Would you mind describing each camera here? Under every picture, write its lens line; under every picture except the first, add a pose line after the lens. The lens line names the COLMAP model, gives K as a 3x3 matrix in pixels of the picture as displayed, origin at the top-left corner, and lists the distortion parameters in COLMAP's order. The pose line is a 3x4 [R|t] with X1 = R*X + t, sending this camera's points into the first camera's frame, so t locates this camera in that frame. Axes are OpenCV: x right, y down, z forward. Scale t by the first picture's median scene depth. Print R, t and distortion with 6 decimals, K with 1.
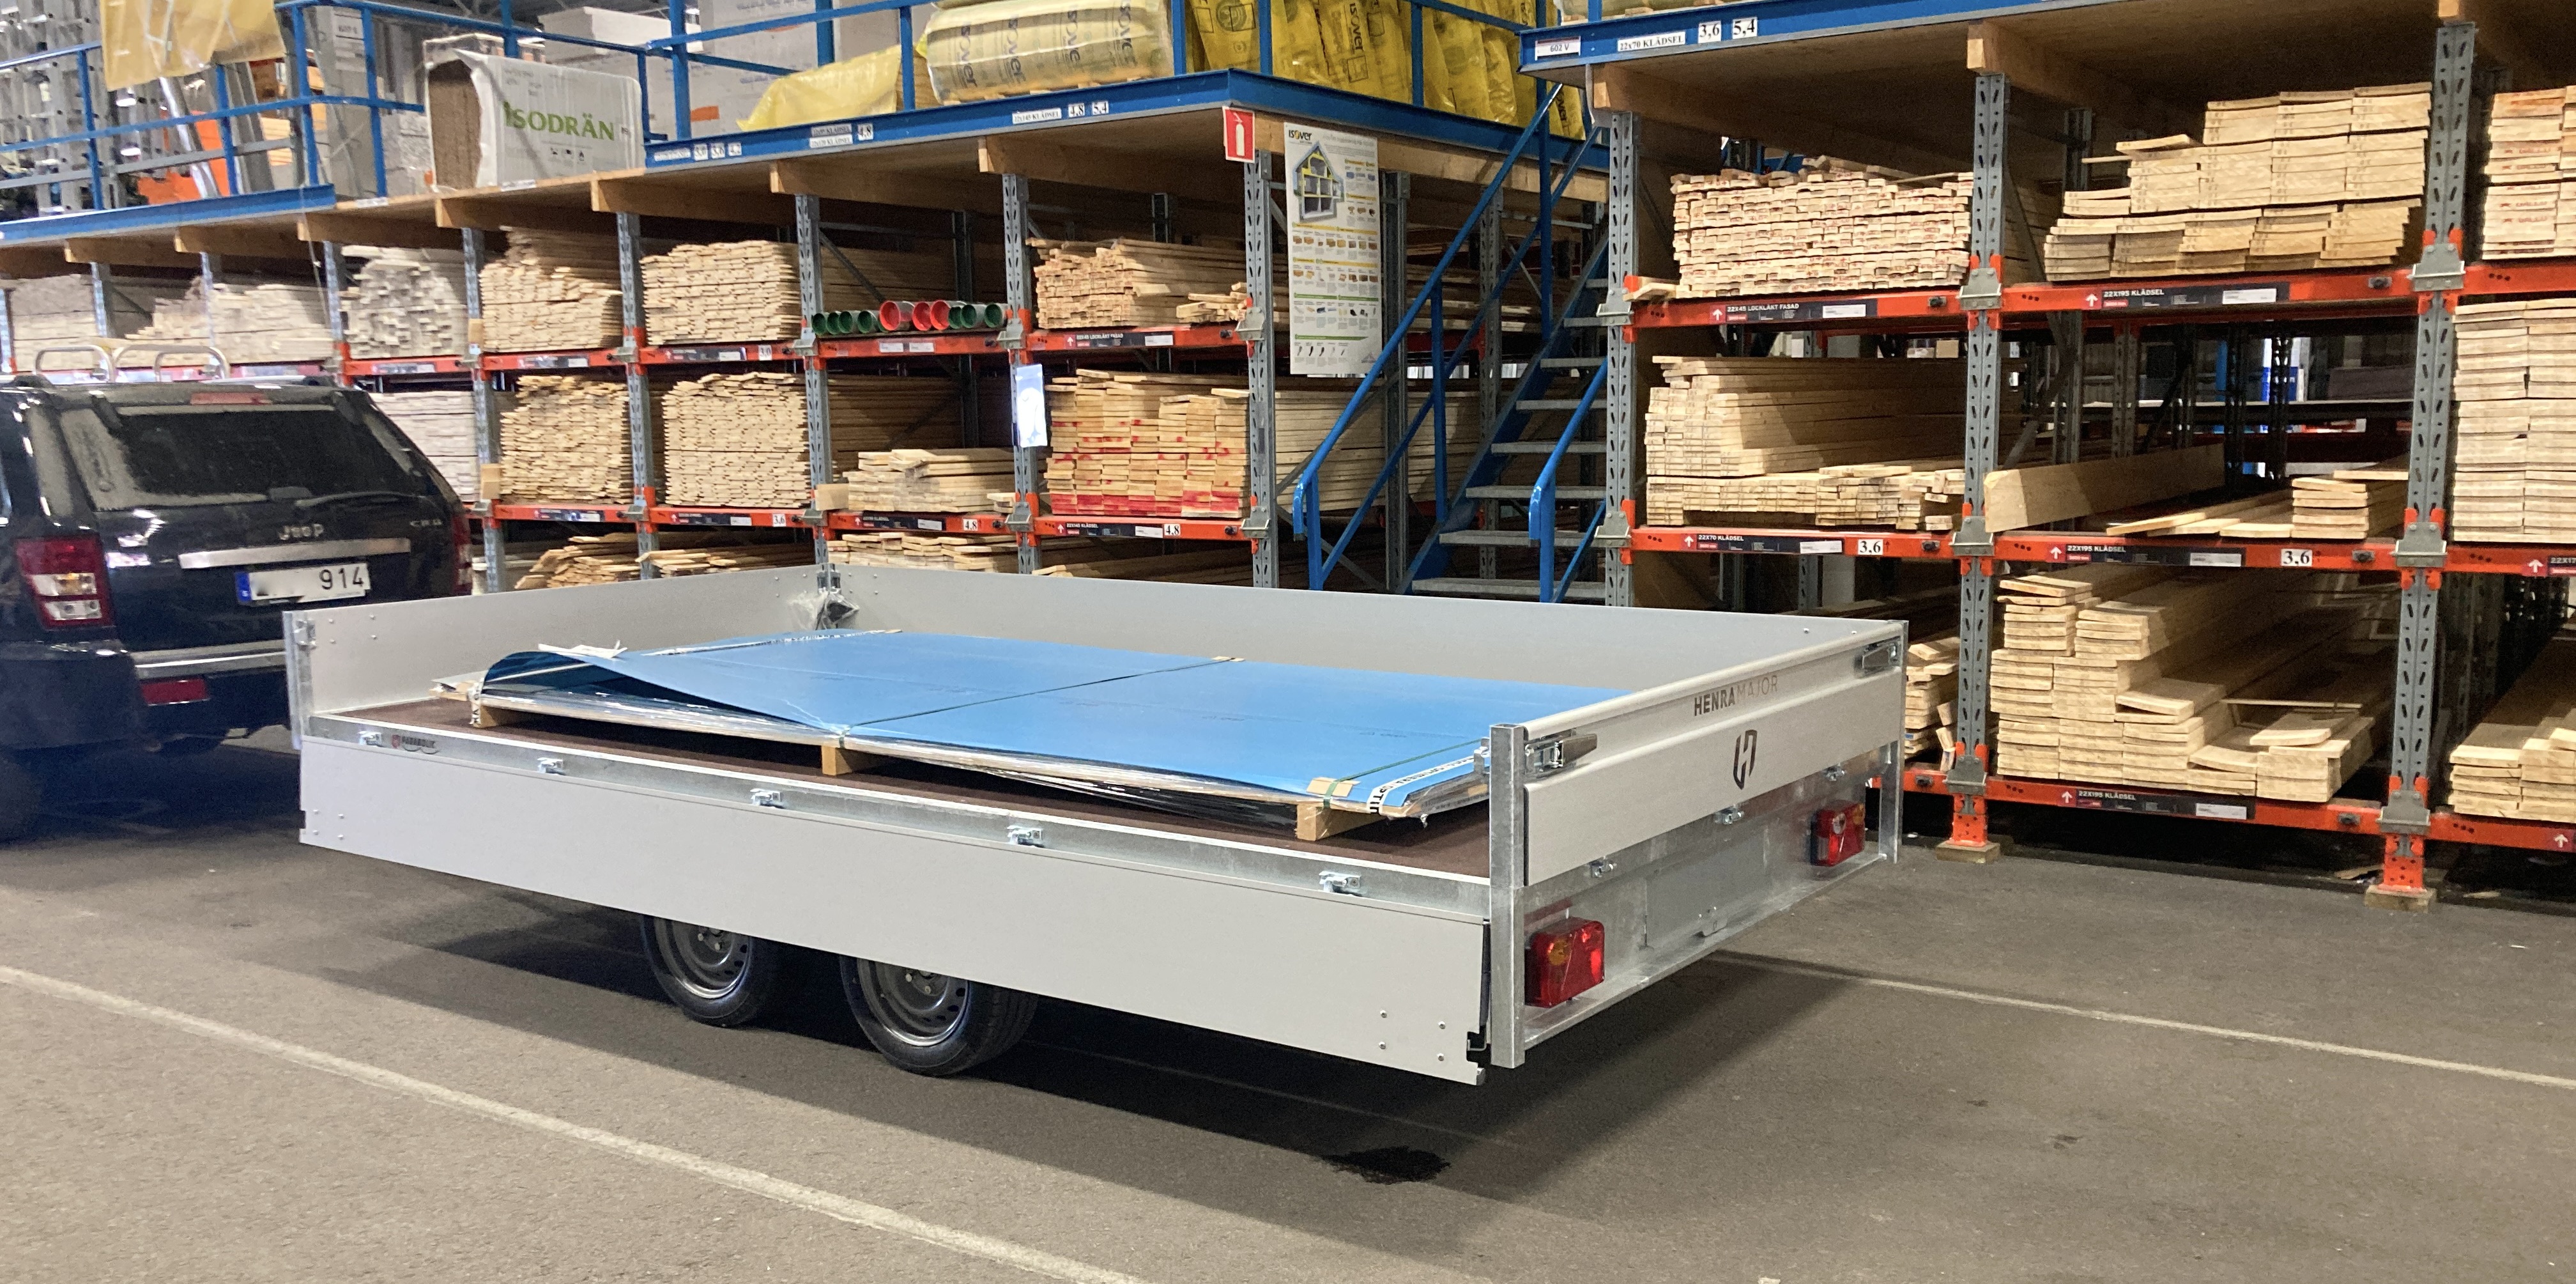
lens RADIAL K [[2075.2, 0, 1318.7], [0, 2075.2, 674.2], [0, 0, 1]] dist [0.009890, 0.002966]
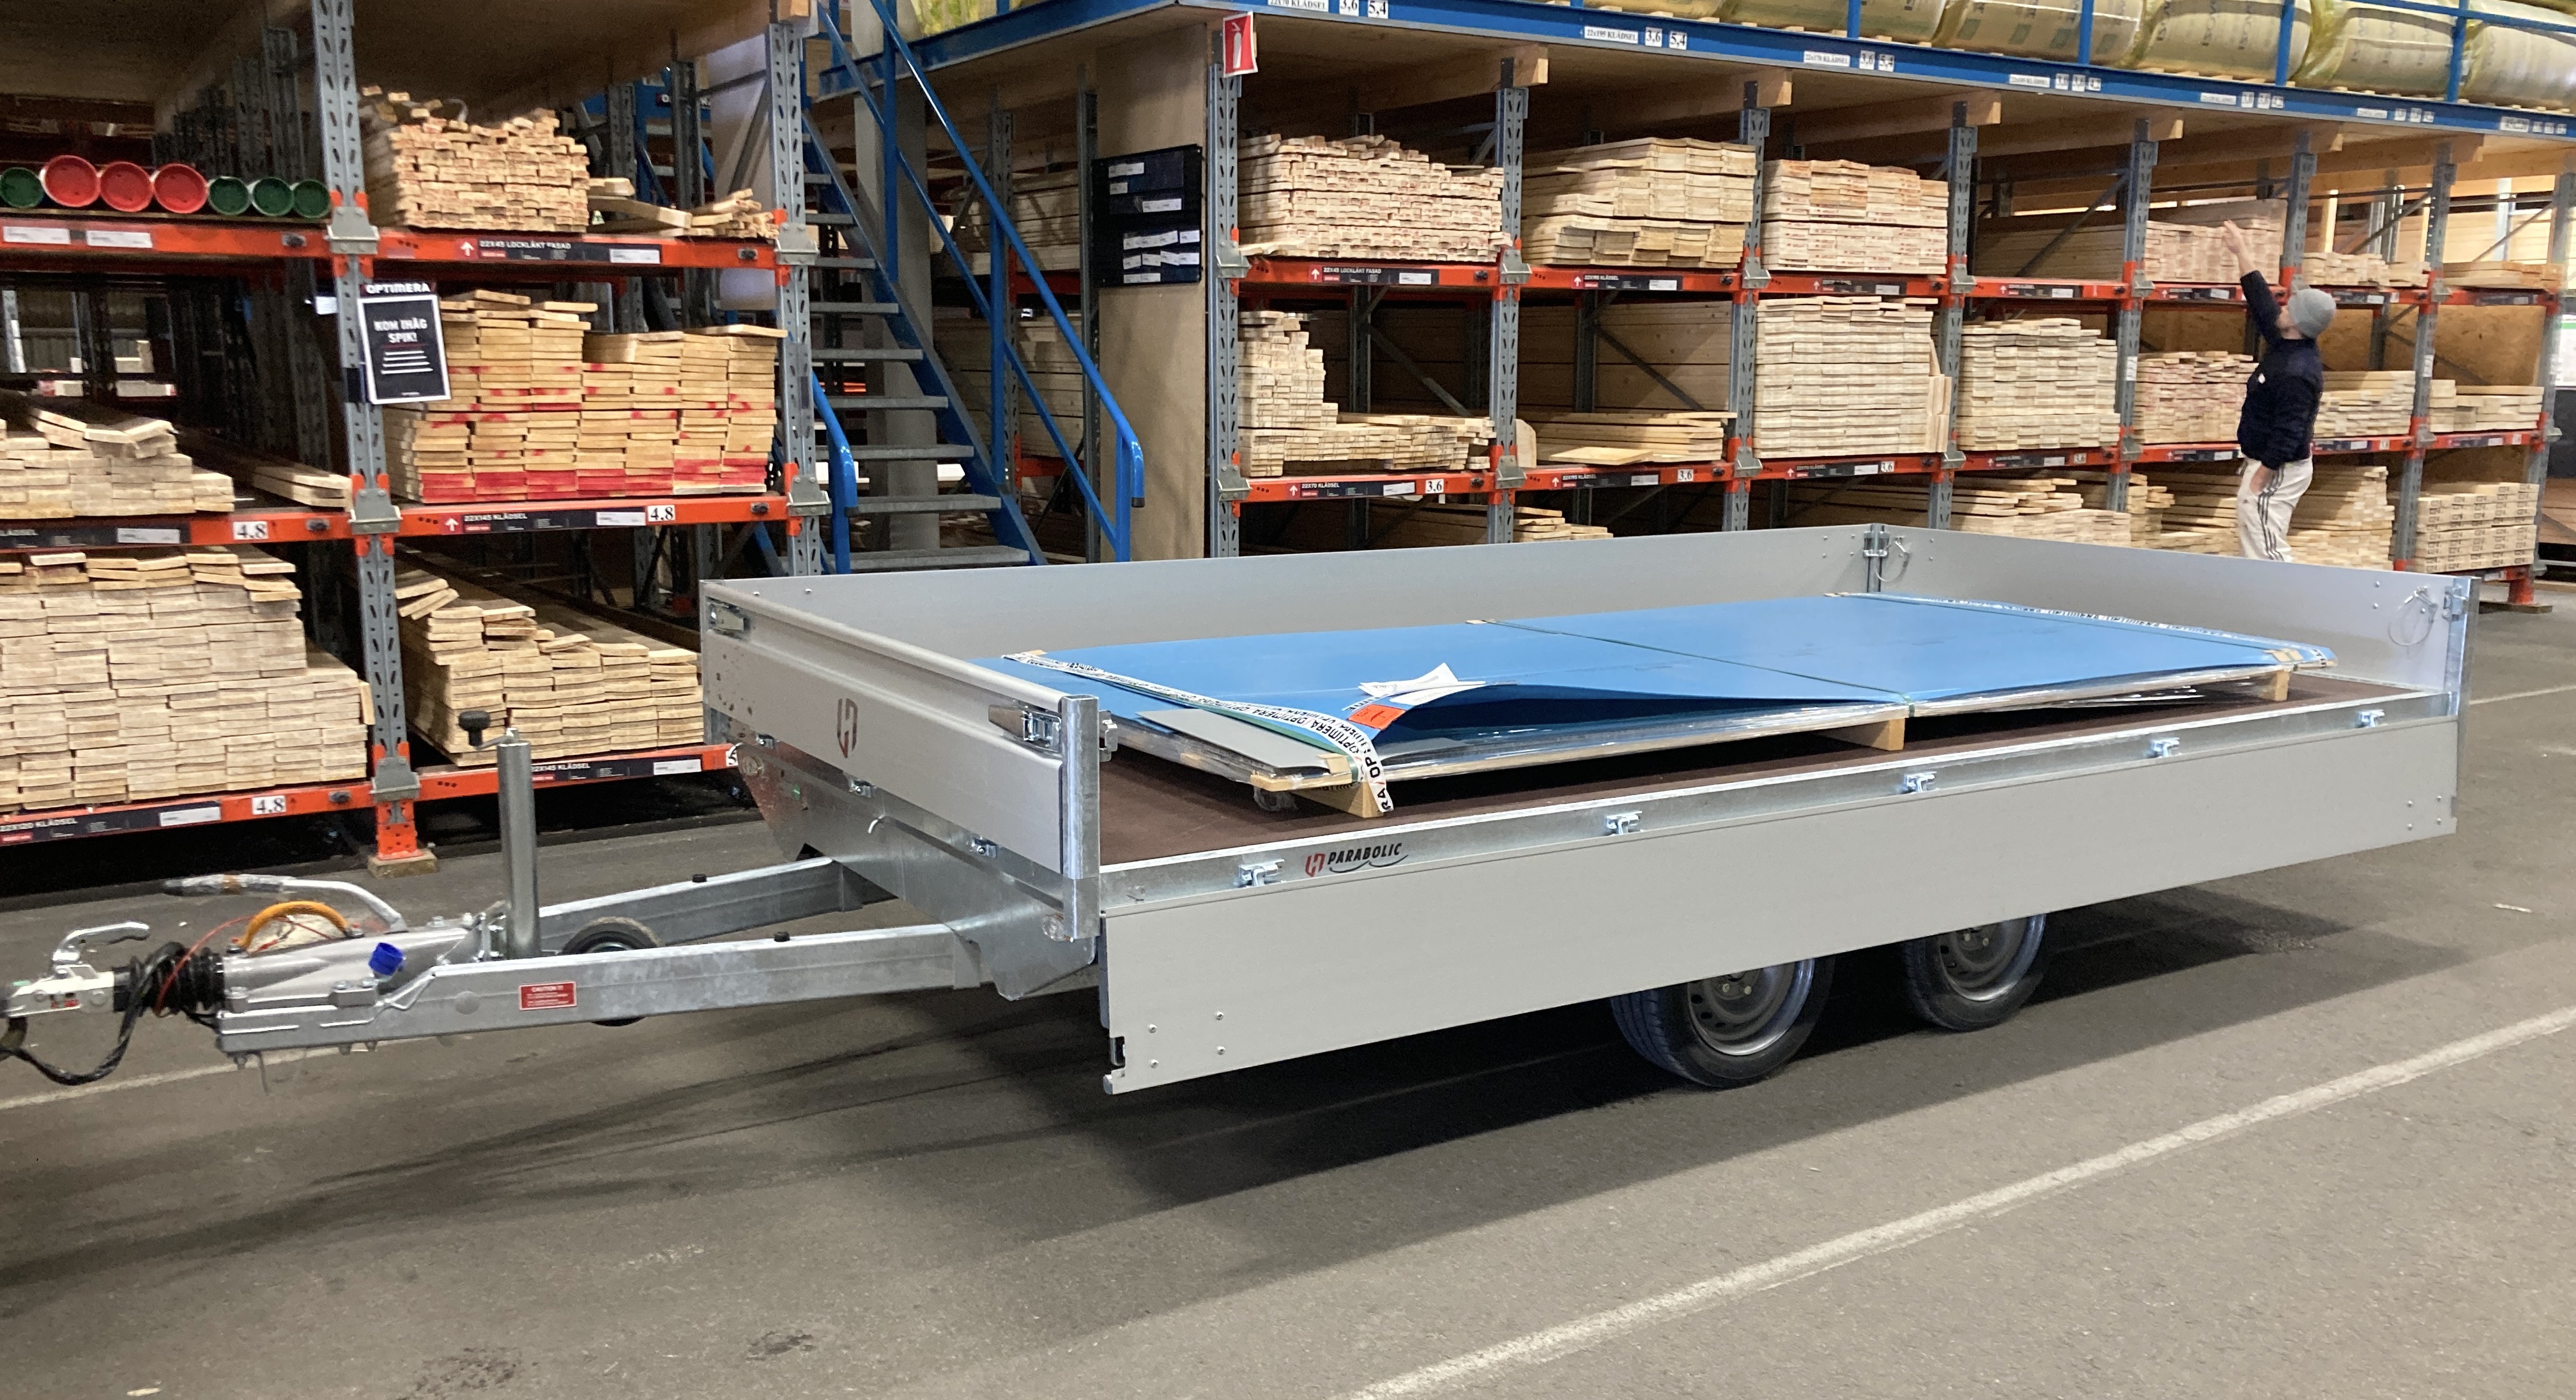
lens RADIAL K [[2074.4, 0, 1290.2], [0, 2074.4, 701.0], [0, 0, 1]] dist [0.014044, 0.005287]
pose [[0.400959, -0.135544, 0.906013, -0.758005], [0.108329, 0.989070, 0.100029, -0.061011], [-0.909669, 0.058041, 0.411259, 0.556796]]
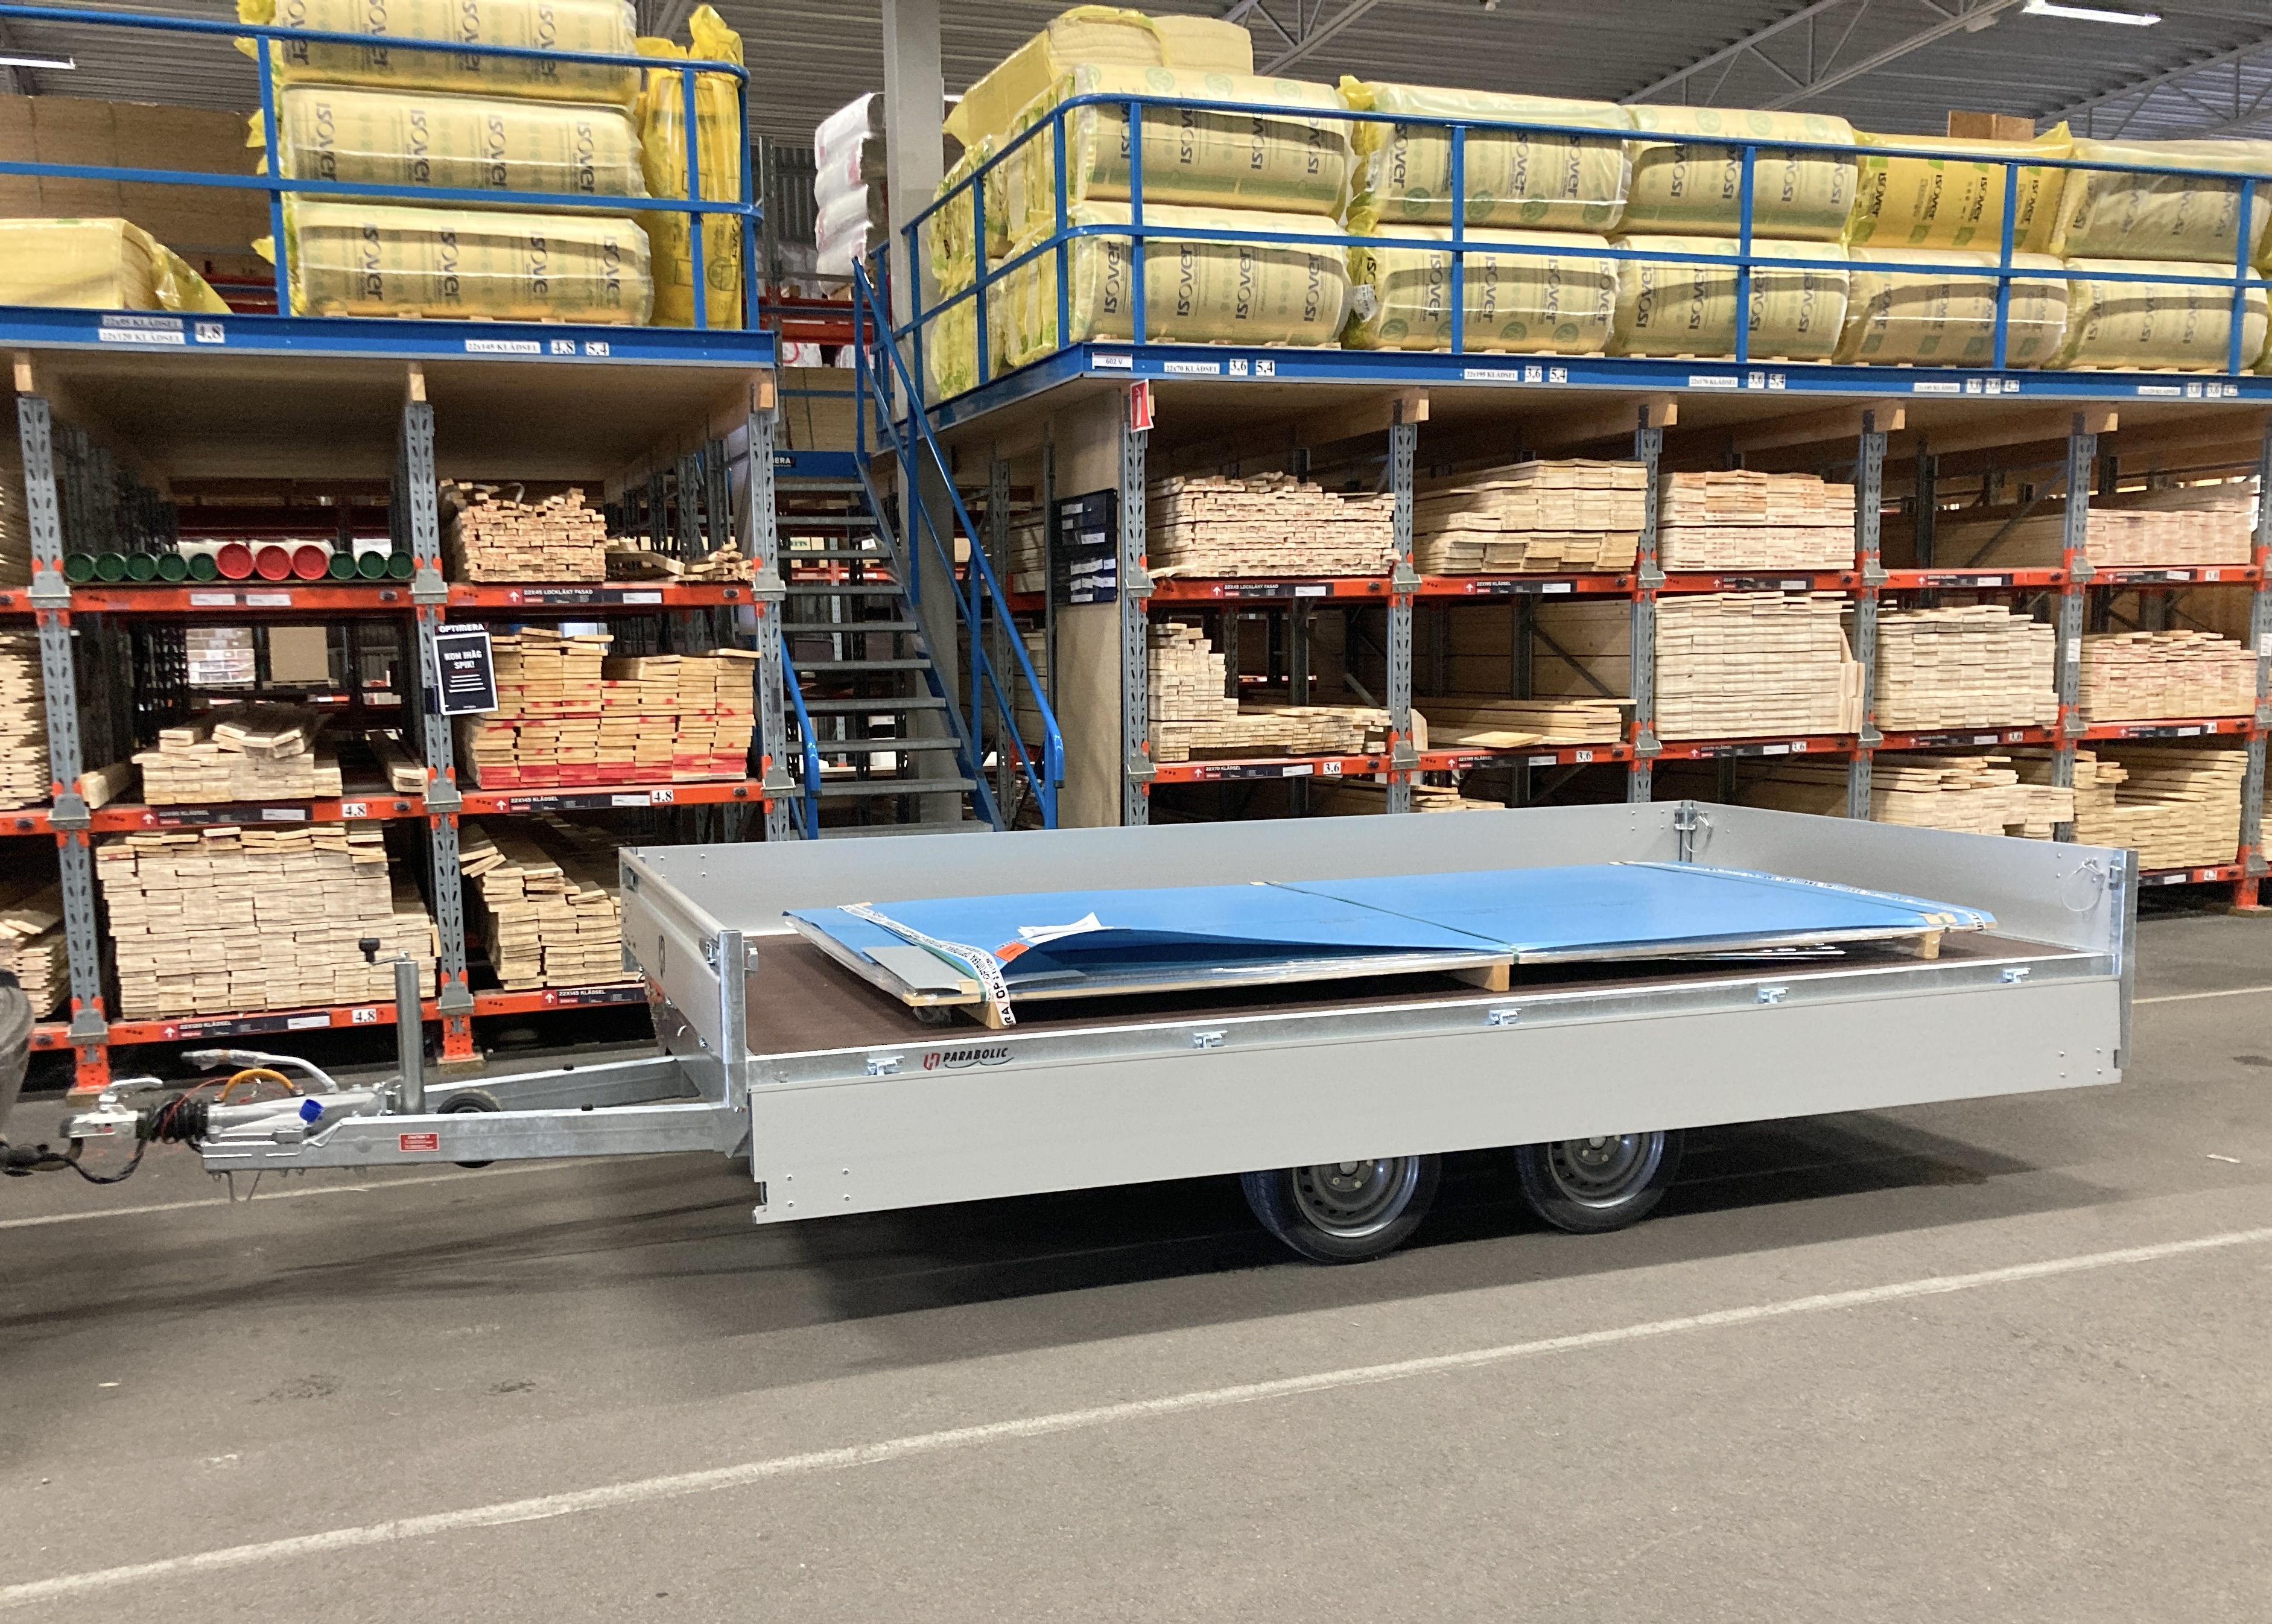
lens RADIAL K [[1952.2, 0, 1048.4], [0, 1952.2, 875.4], [0, 0, 1]] dist [0.016306, -0.001707]
pose [[0.601503, -0.090960, 0.793676, -0.773934], [0.112529, 0.993238, 0.028549, -0.044867], [-0.790906, 0.072140, 0.607671, 0.357372]]
